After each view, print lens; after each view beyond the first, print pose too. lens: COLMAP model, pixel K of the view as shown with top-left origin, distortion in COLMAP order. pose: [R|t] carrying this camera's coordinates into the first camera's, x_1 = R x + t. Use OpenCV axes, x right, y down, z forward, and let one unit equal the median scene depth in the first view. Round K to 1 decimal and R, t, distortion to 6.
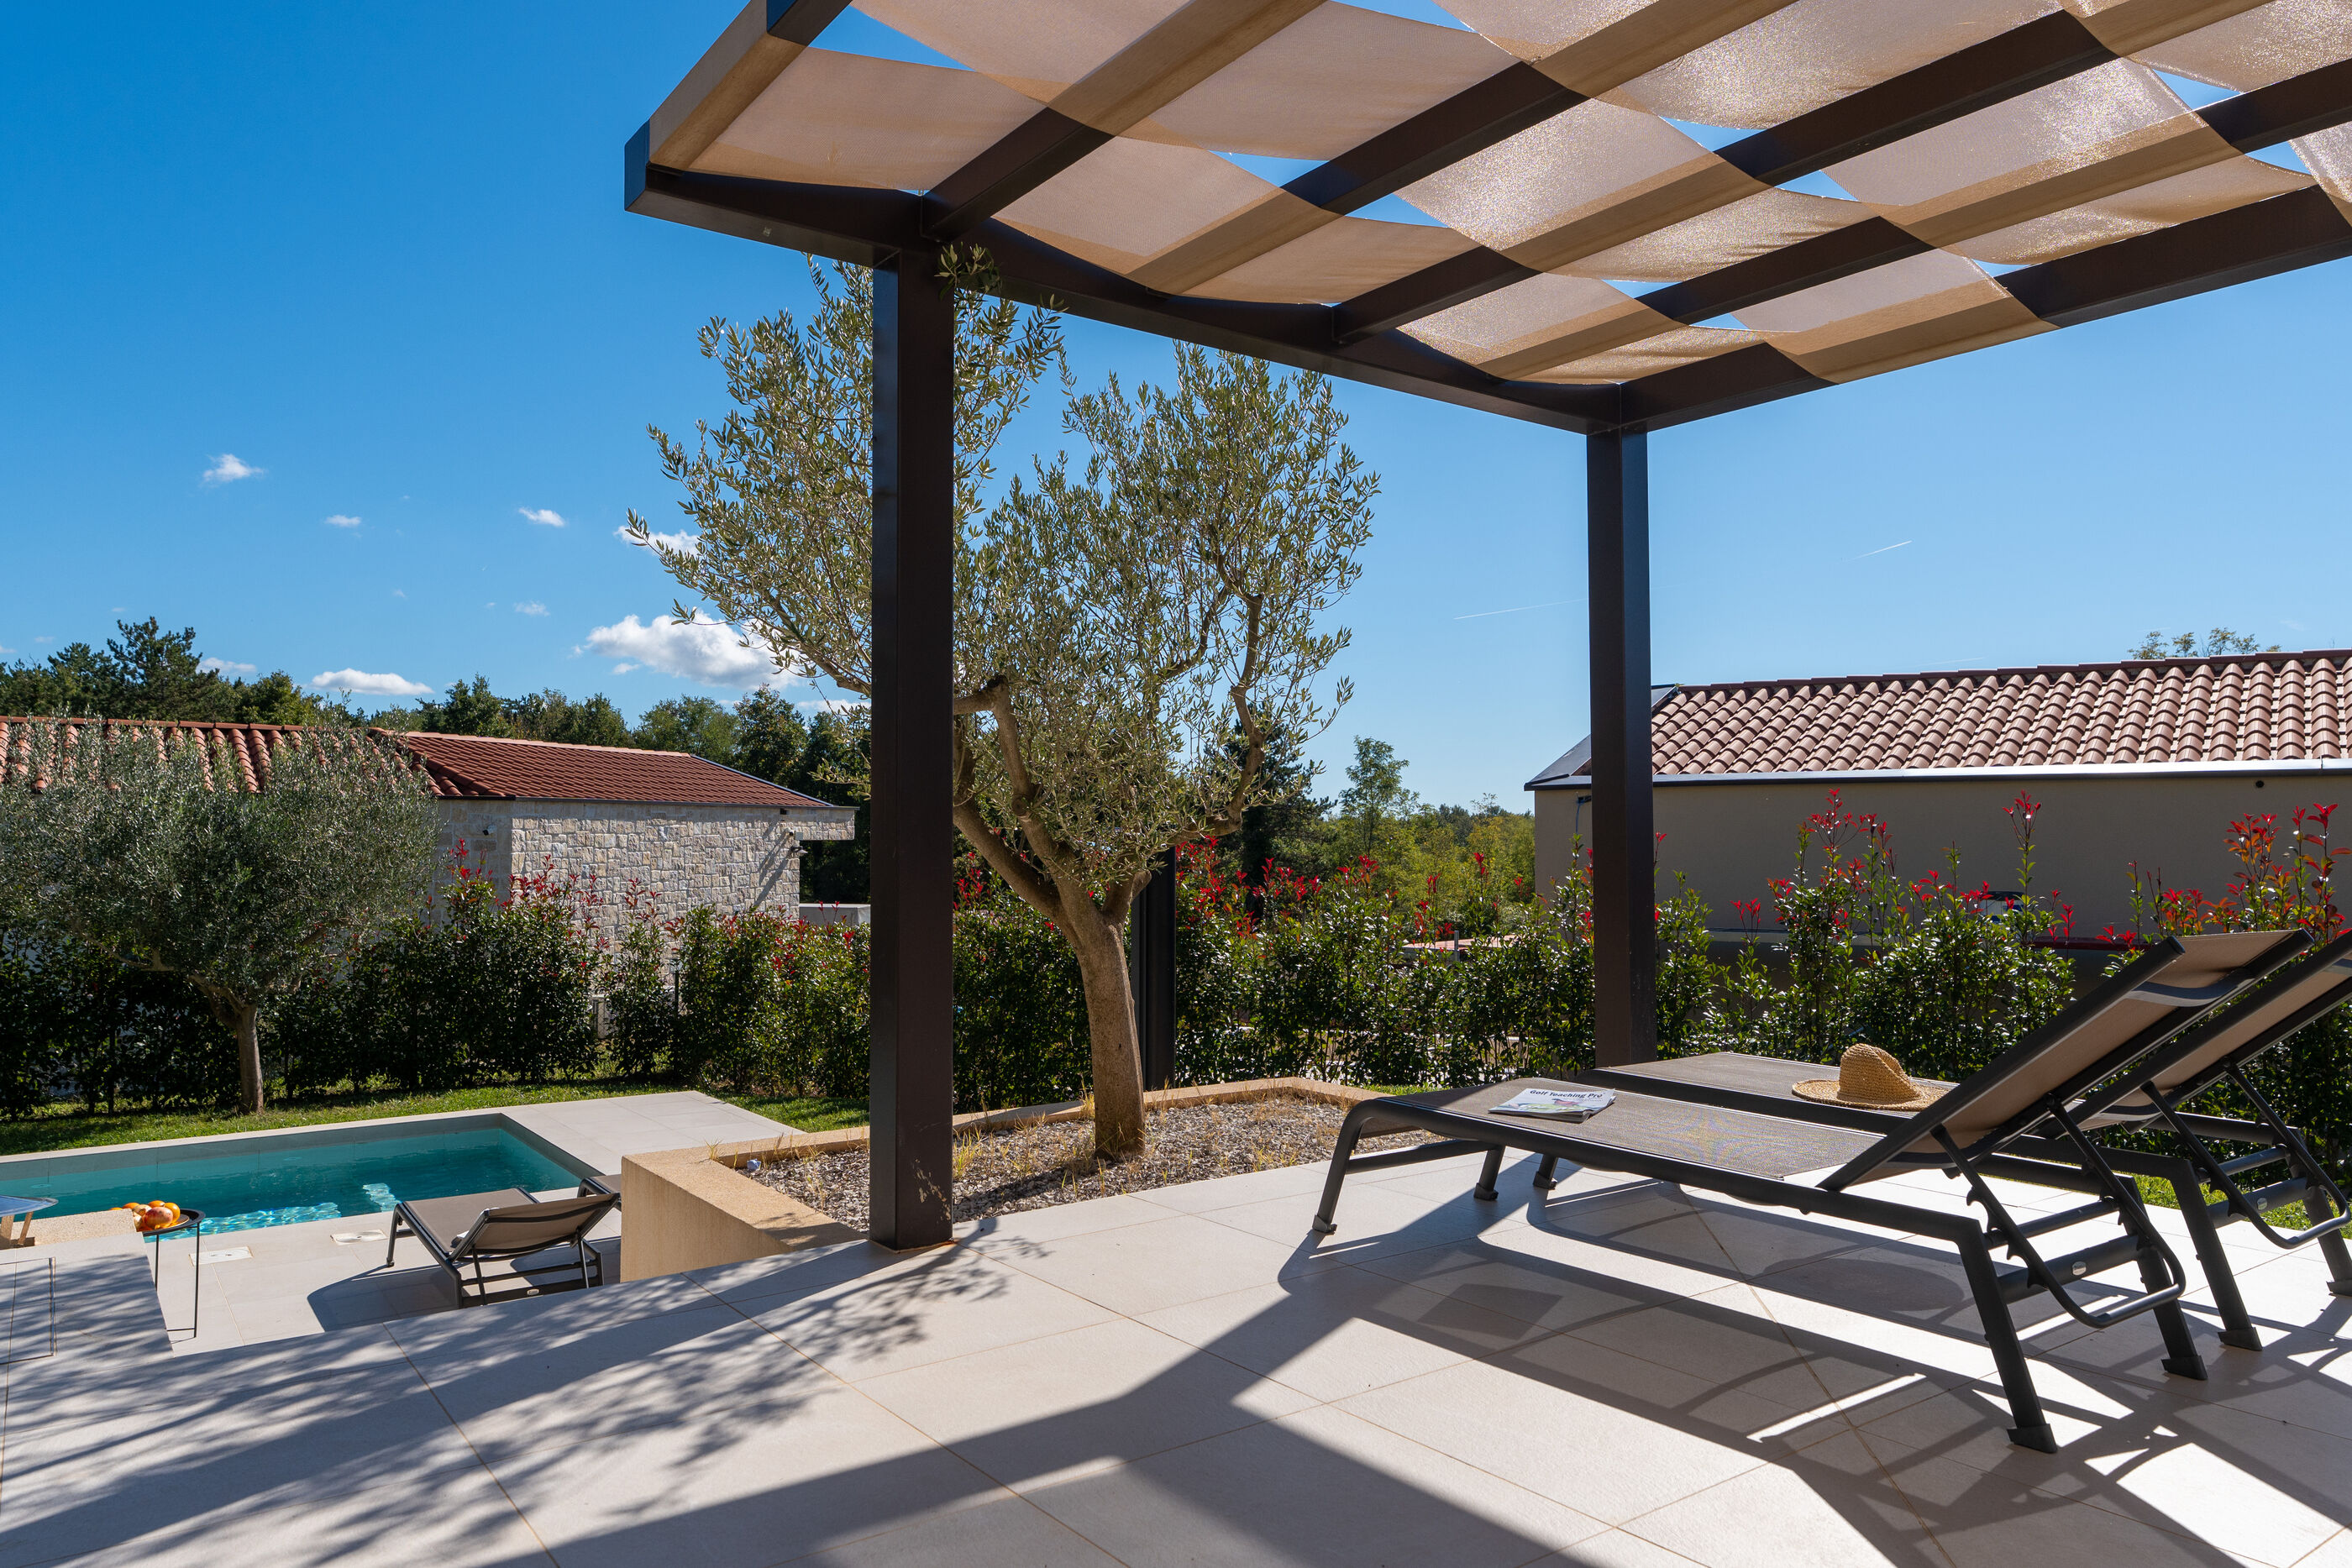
lens RADIAL K [[1559.0, 0, 1189.8], [0, 1559.0, 731.4], [0, 0, 1]] dist [0.006678, 0.000751]
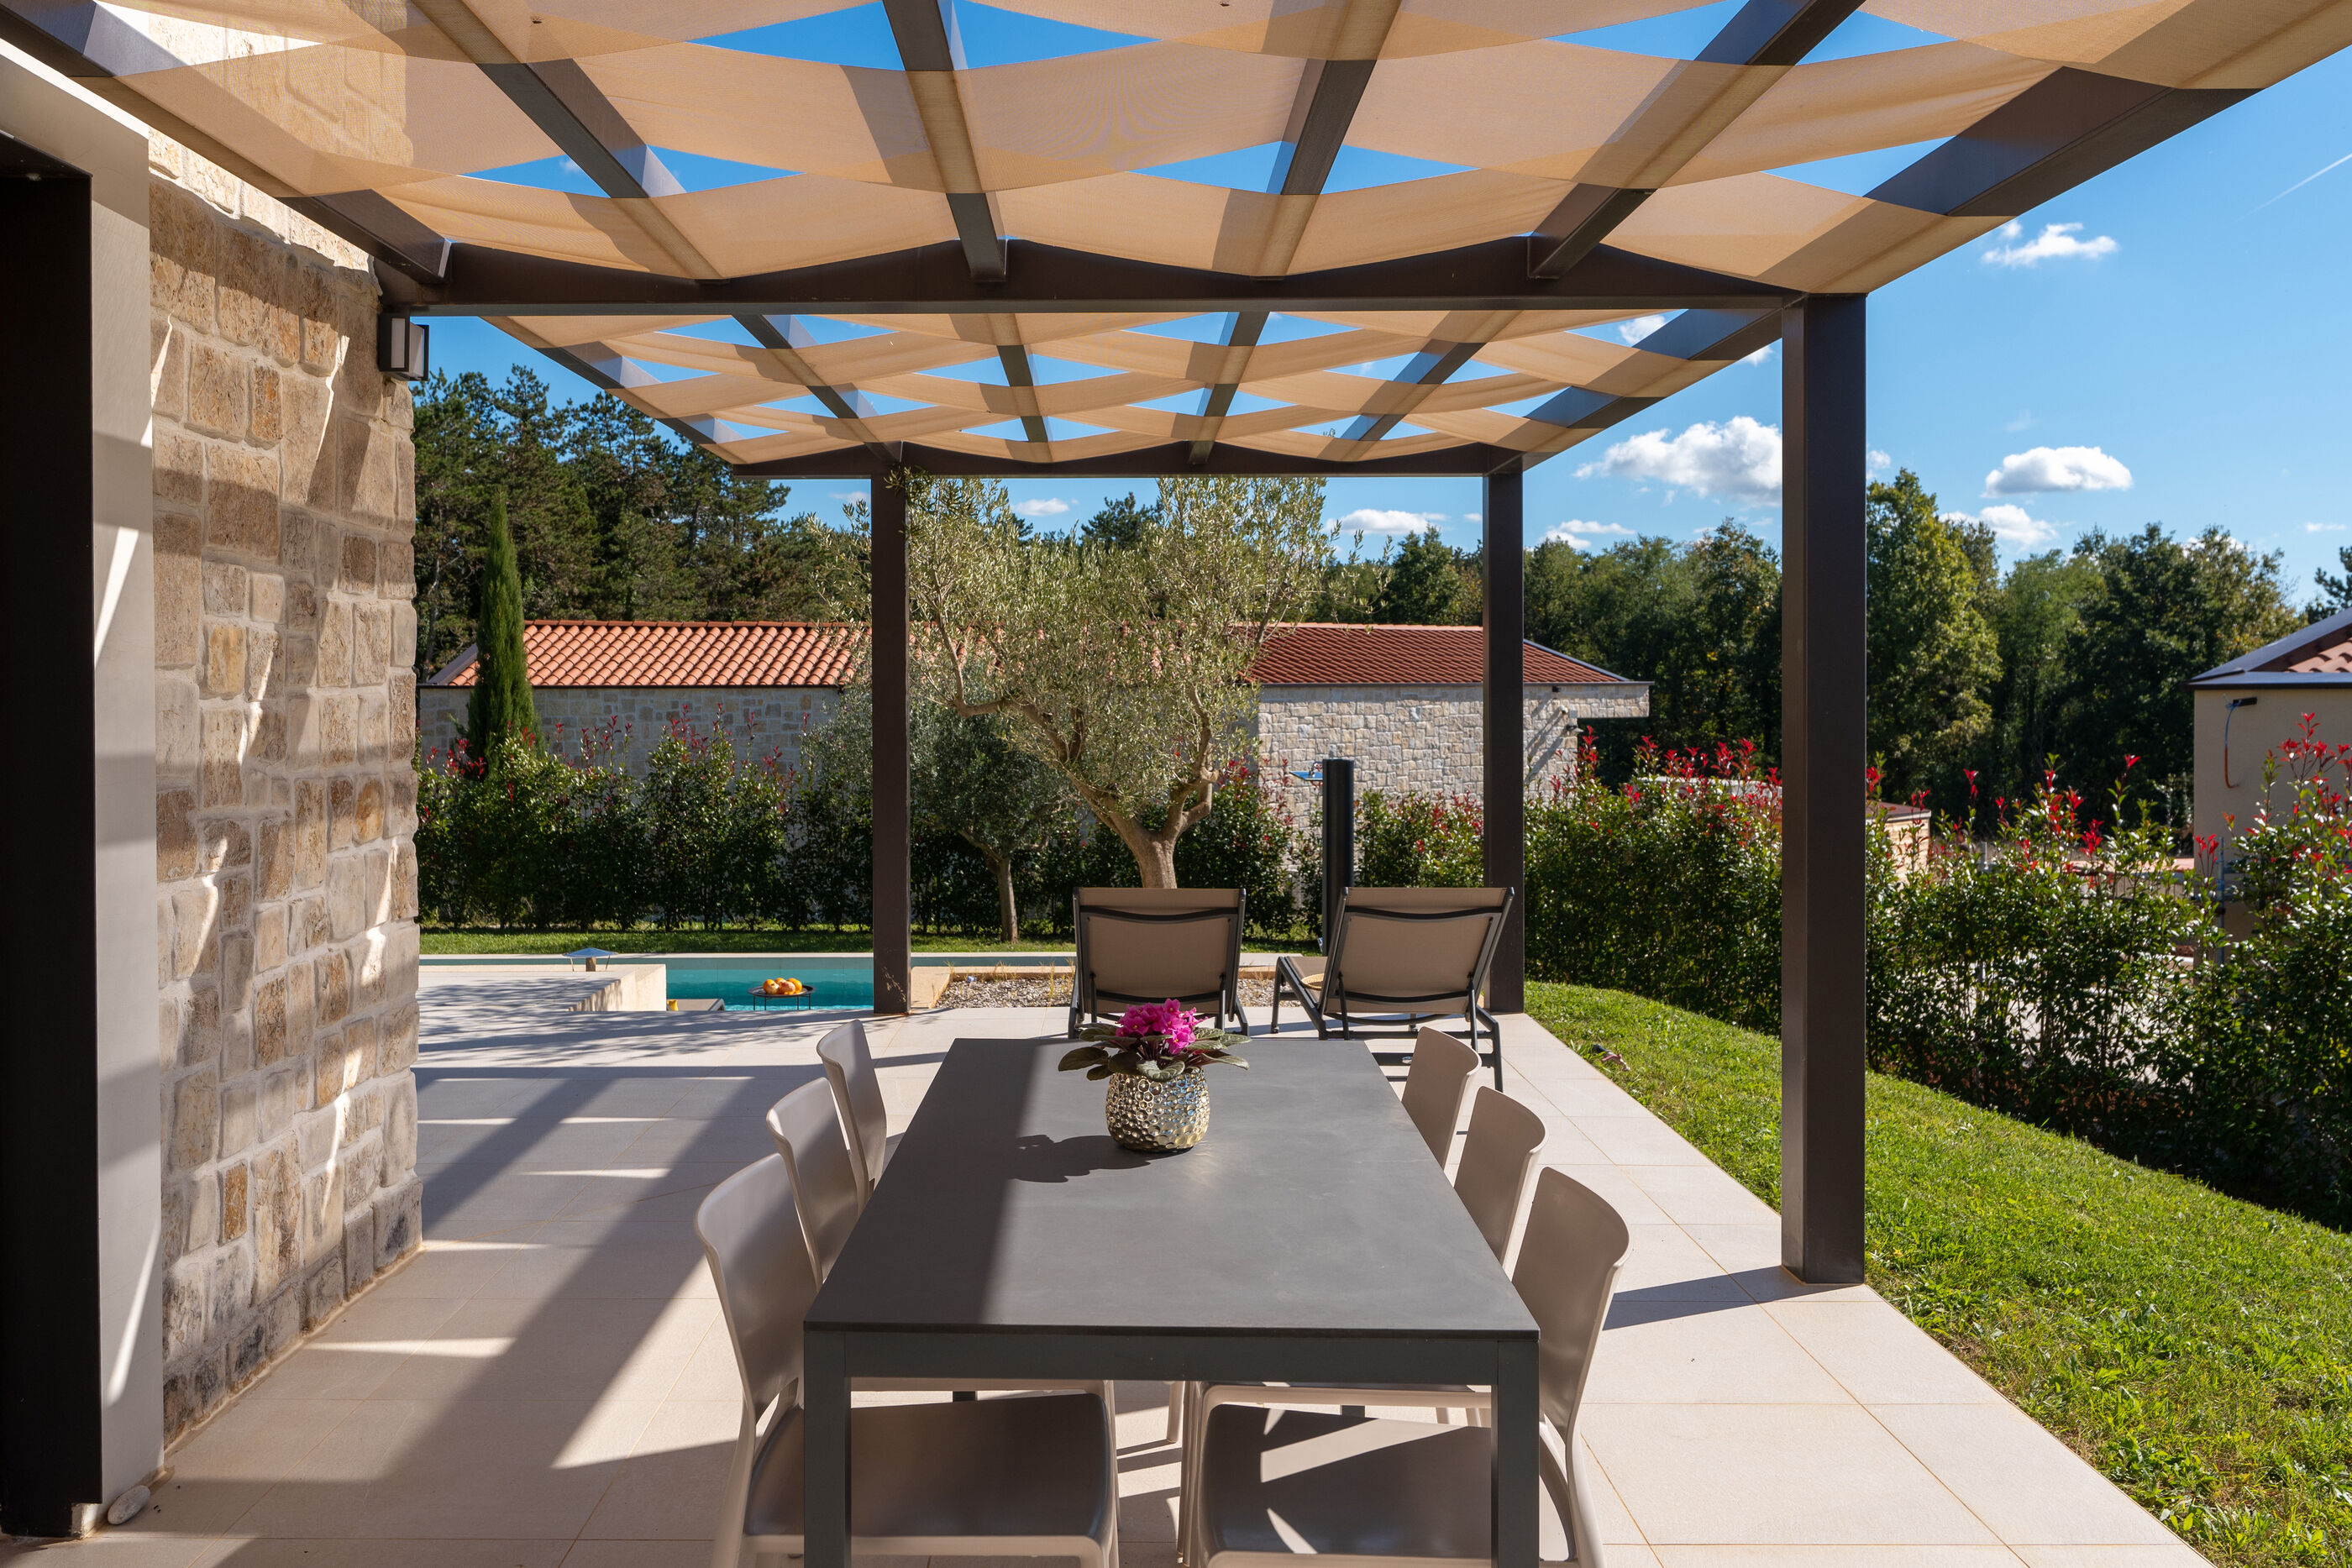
lens RADIAL K [[1831.5, 0, 1118.6], [0, 1831.5, 695.1], [0, 0, 1]] dist [0.004334, 0.005369]
pose [[0.807764, 0.002052, -0.589503, 0.297249], [0.040944, 0.997384, 0.059575, -0.037085], [0.588083, -0.072259, 0.805567, -0.125154]]
